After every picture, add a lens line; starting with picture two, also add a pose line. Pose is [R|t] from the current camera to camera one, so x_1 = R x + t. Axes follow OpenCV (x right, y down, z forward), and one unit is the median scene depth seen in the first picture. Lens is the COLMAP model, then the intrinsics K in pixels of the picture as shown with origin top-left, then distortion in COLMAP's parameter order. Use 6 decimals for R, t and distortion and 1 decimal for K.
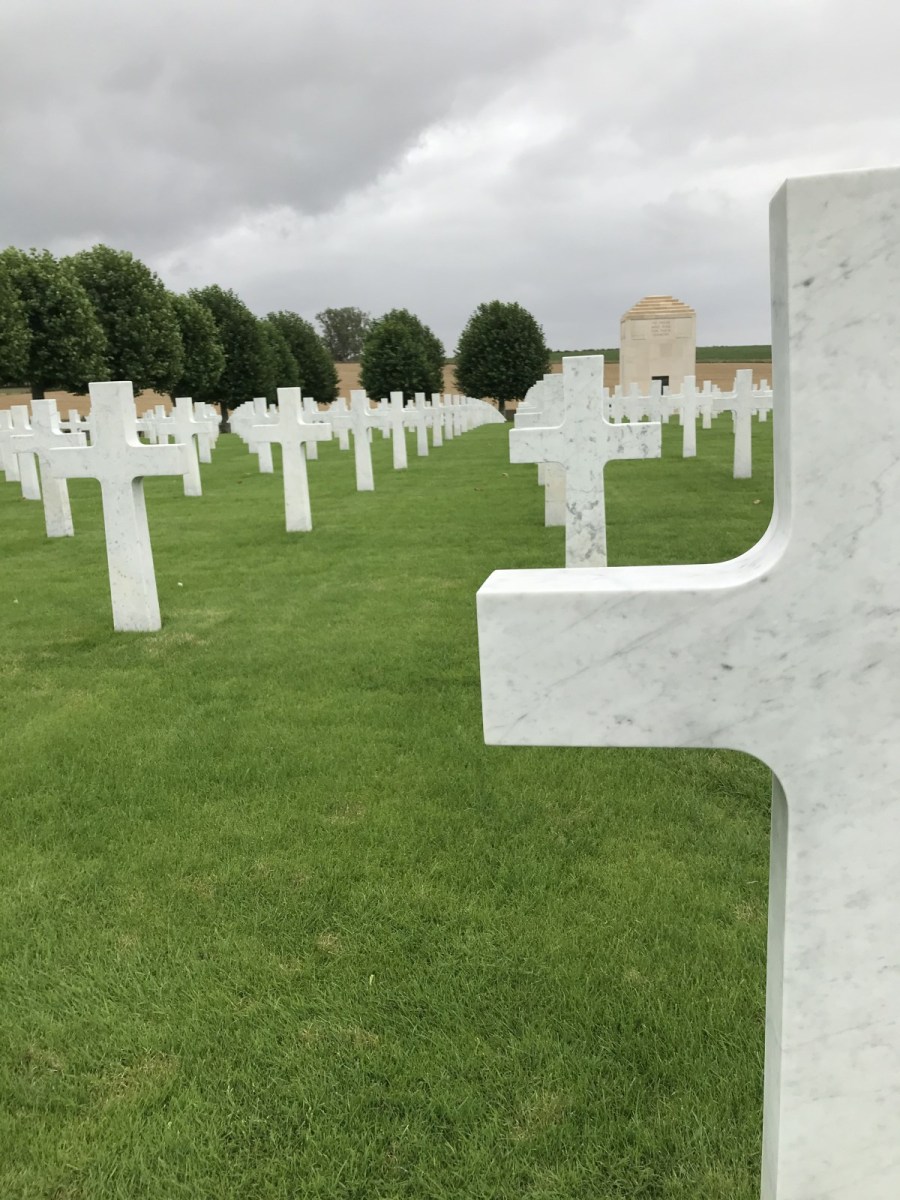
lens RADIAL K [[971.7, 0, 450.0], [0, 971.7, 600.0], [0, 0, 1]] dist [0.018408, -0.004882]
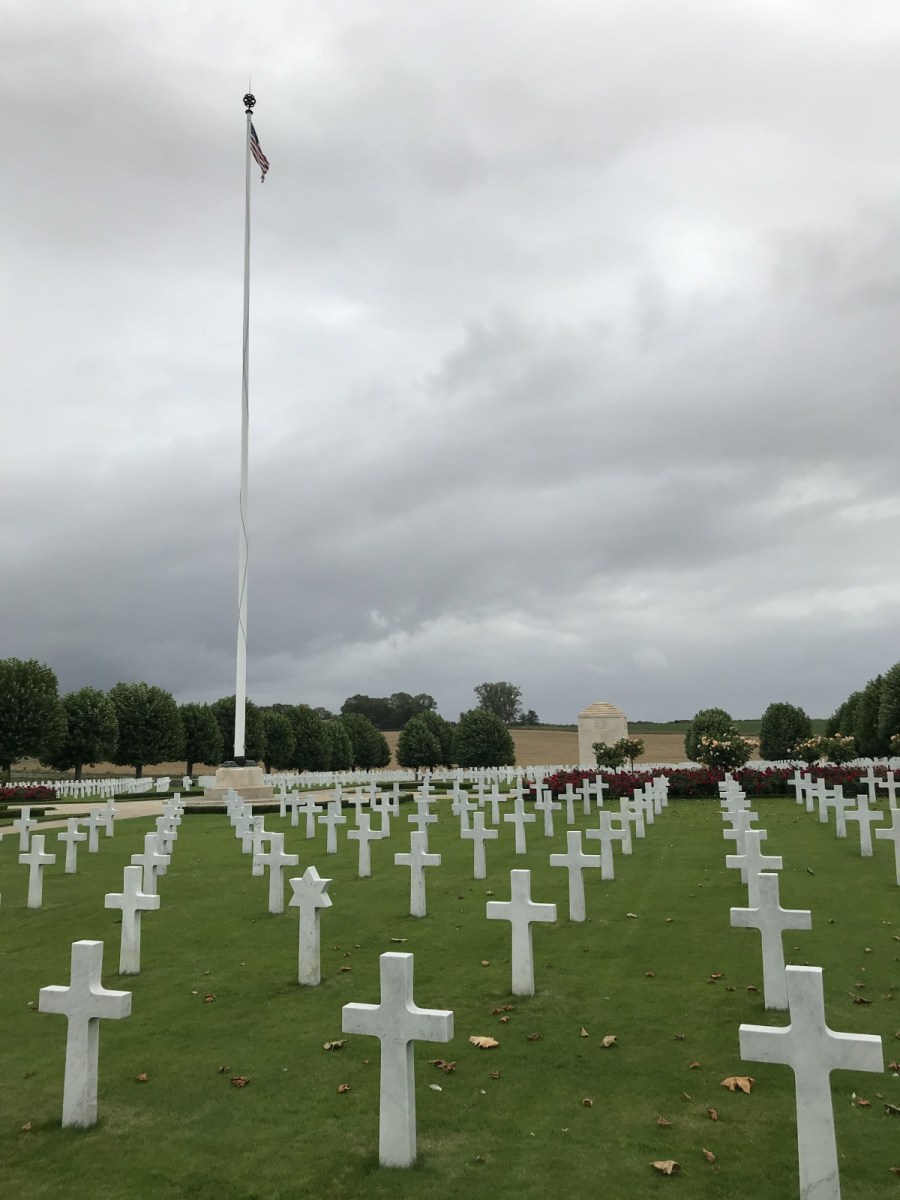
lens RADIAL K [[971.7, 0, 450.0], [0, 971.7, 600.0], [0, 0, 1]] dist [0.018408, -0.004882]
pose [[0.976979, -0.011461, -0.213029, 0.313328], [-0.064221, 0.936437, -0.344907, 0.080449], [0.203441, 0.350648, 0.914143, -0.513125]]
